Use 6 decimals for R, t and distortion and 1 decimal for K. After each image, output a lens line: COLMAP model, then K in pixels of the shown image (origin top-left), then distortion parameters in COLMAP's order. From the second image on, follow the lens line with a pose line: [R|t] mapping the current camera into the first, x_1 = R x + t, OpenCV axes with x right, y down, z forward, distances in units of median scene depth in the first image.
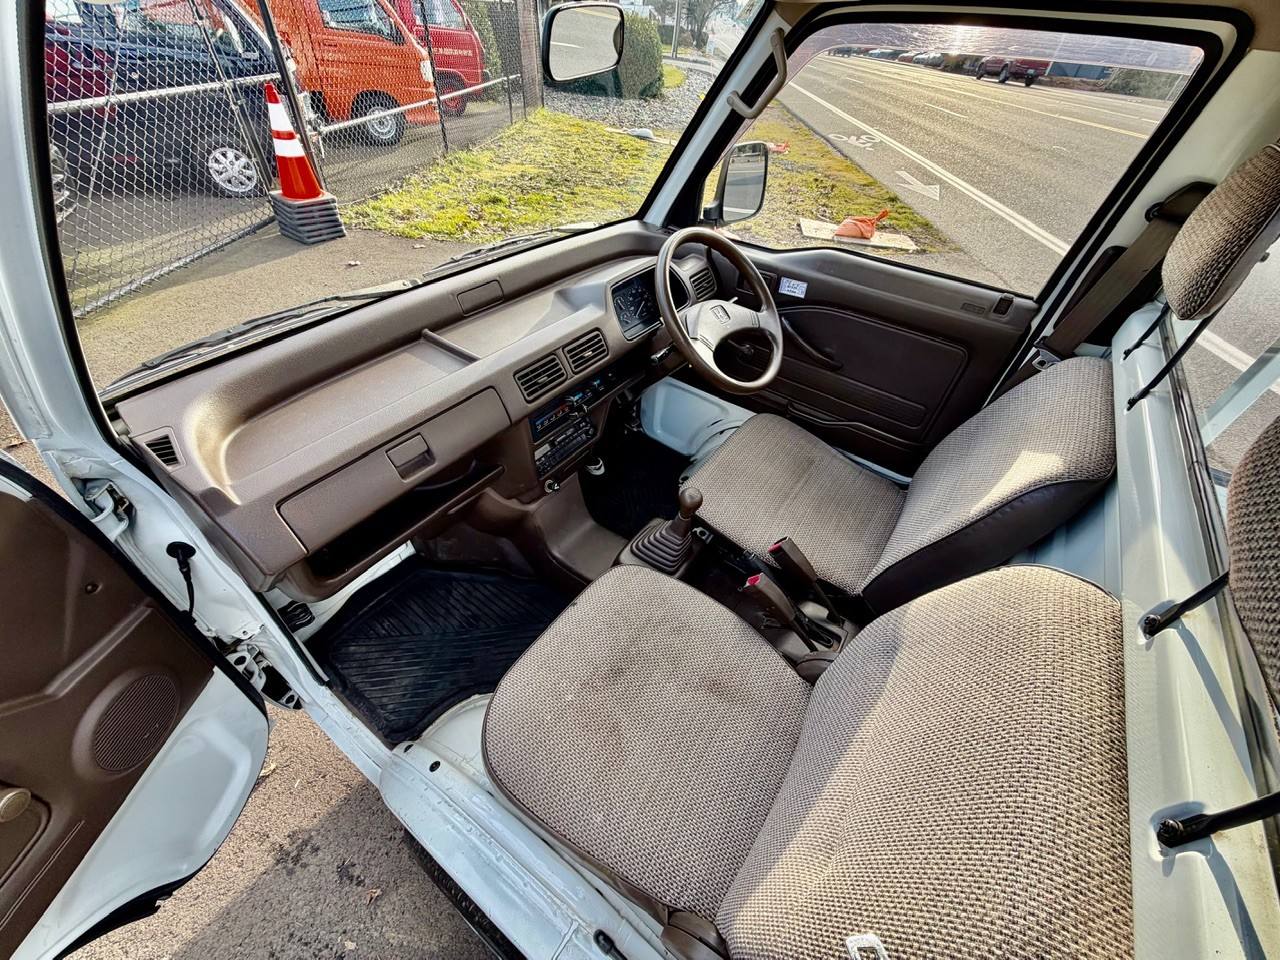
lens RADIAL K [[510.5, 0, 639.3], [0, 510.5, 479.5], [0, 0, 1]] dist [-0.009763, 0.003937]
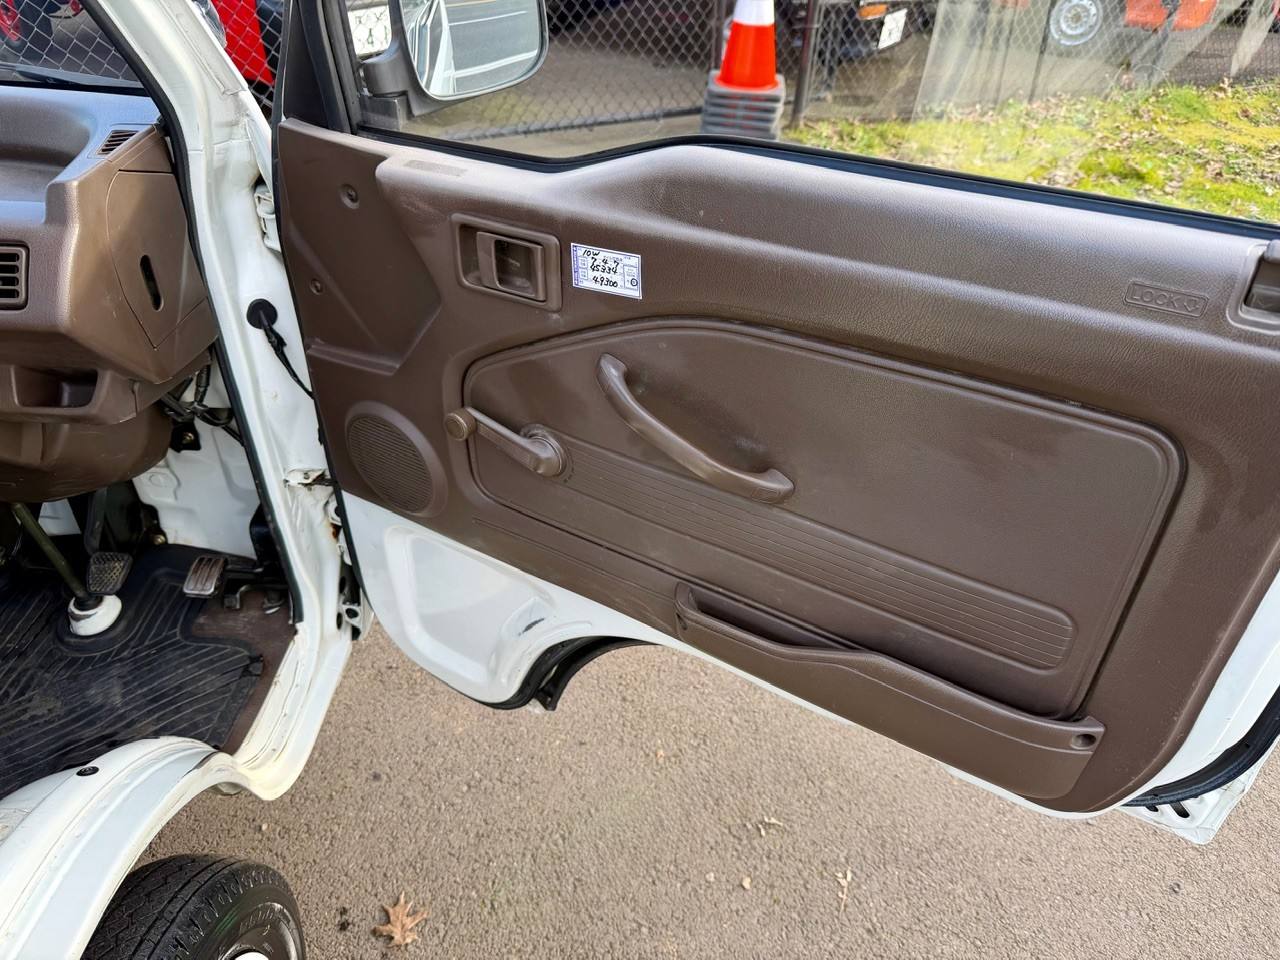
lens RADIAL K [[900.9, 0, 633.3], [0, 900.9, 484.2], [0, 0, 1]] dist [0.044782, -0.134863]
pose [[0.523749, 0.456076, -0.719501, 1.036188], [-0.561701, 0.819884, 0.110826, -0.727200], [0.640452, 0.346100, 0.685592, 1.162613]]
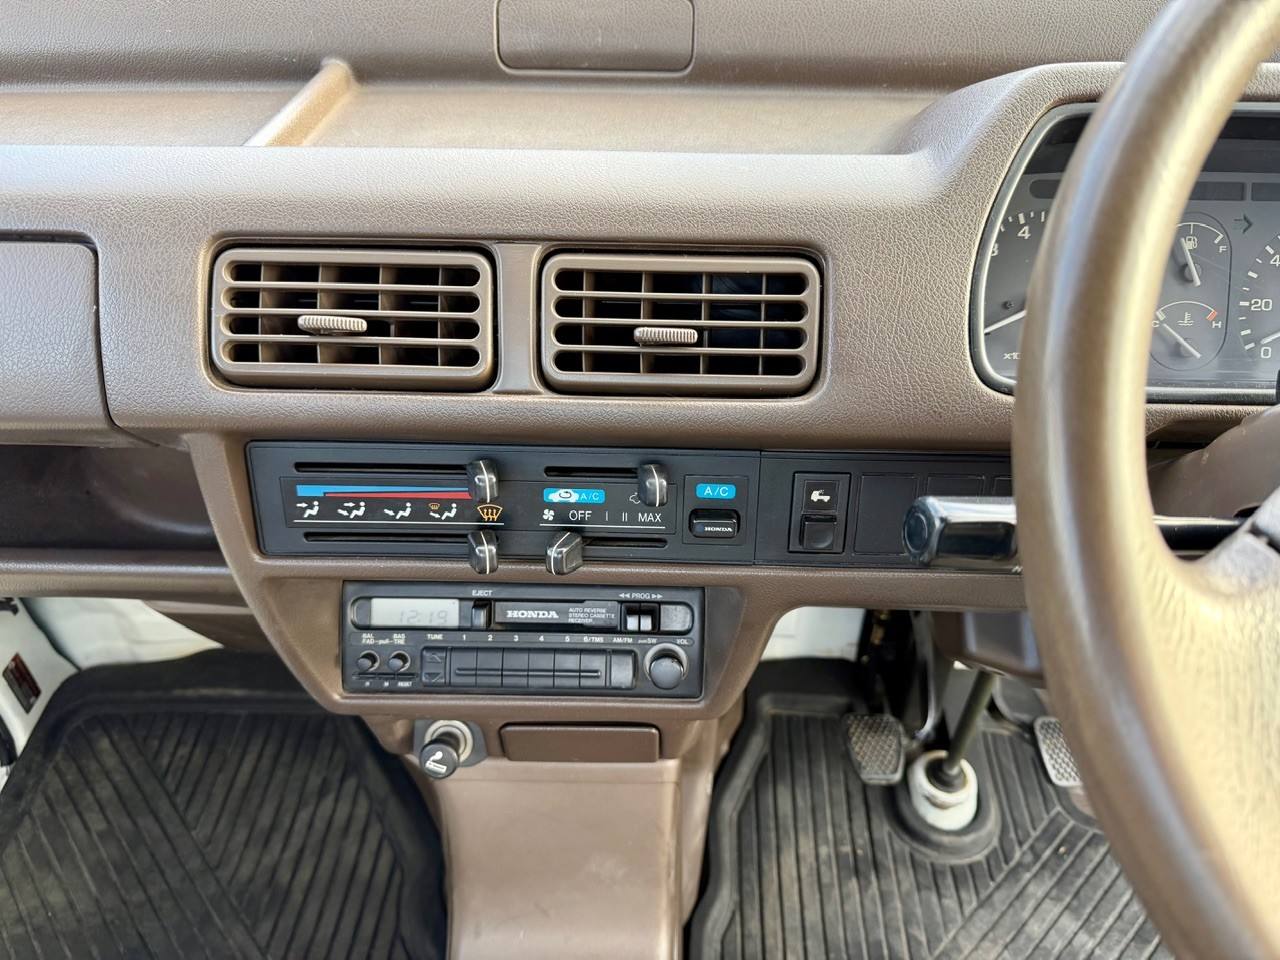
lens RADIAL K [[907.0, 0, 641.2], [0, 907.0, 500.9], [0, 0, 1]] dist [0.045103, -0.064231]
pose [[0.554106, 0.469064, -0.687710, 0.162777], [-0.538915, 0.831777, 0.133109, -0.227837], [0.634458, 0.296861, 0.713678, 0.742547]]
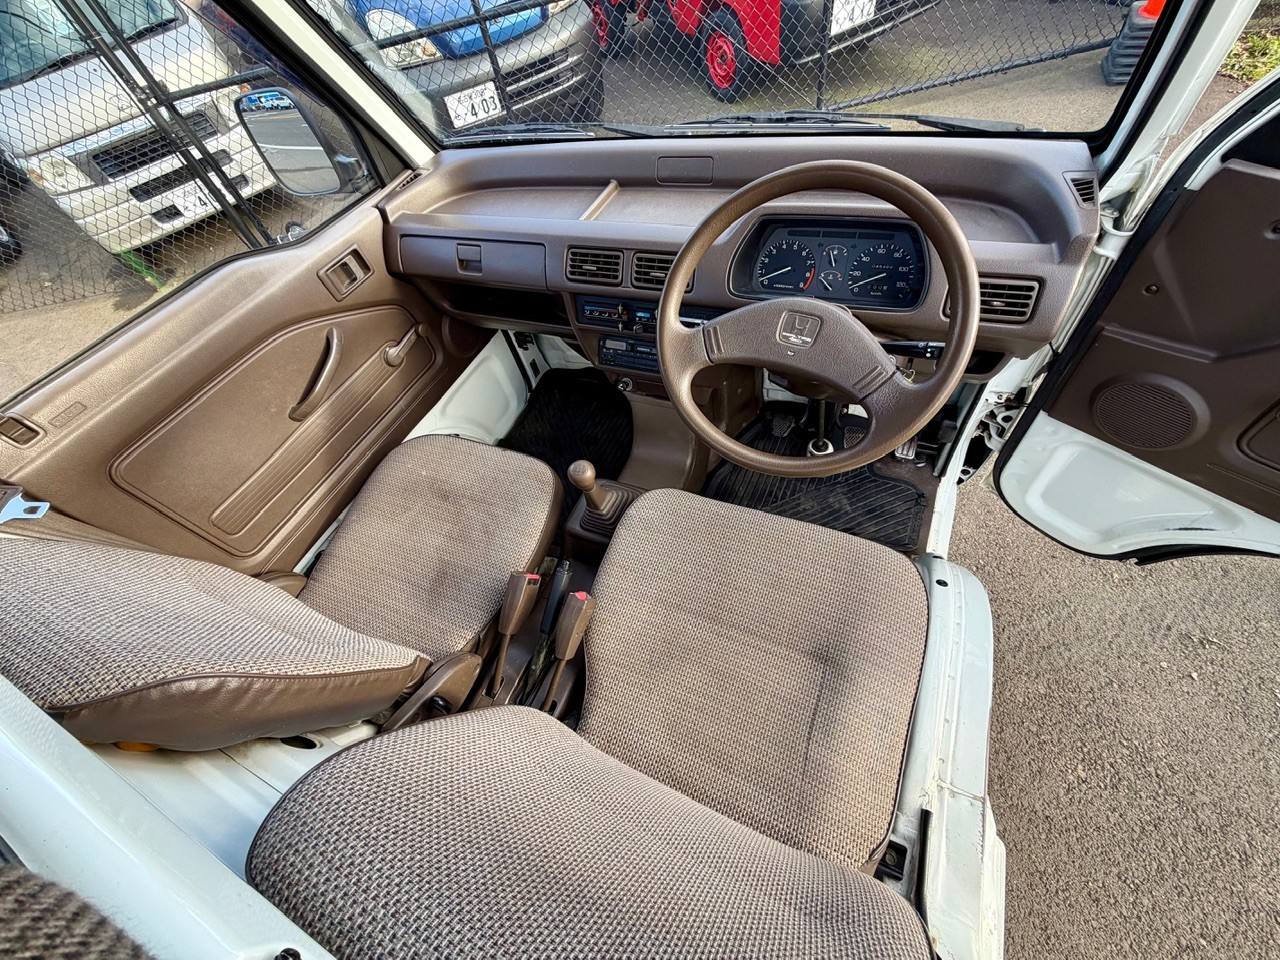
lens RADIAL K [[510.5, 0, 639.3], [0, 510.5, 479.5], [0, 0, 1]] dist [-0.009763, 0.003937]
pose [[0.169083, 0.715860, -0.677463, 0.675287], [-0.519849, 0.648748, 0.555773, -0.461925], [0.837358, 0.258207, 0.481831, 0.644001]]
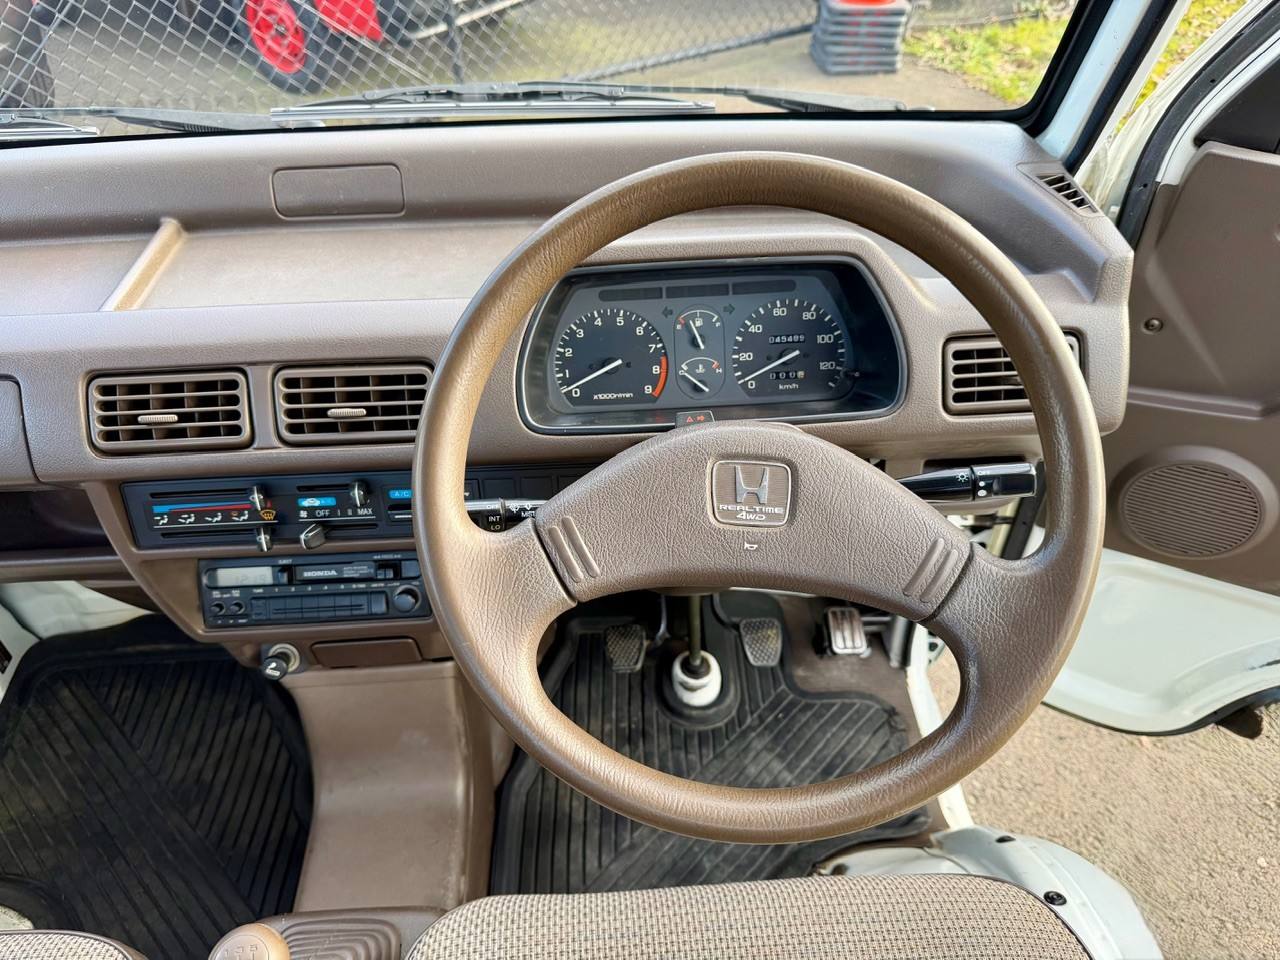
lens RADIAL K [[907.4, 0, 639.0], [0, 907.4, 493.7], [0, 0, 1]] dist [0.044597, -0.060247]
pose [[0.606391, 0.464158, -0.645637, 0.443996], [-0.489962, 0.857605, 0.156367, -0.384491], [0.626281, 0.221518, 0.747464, 0.649496]]
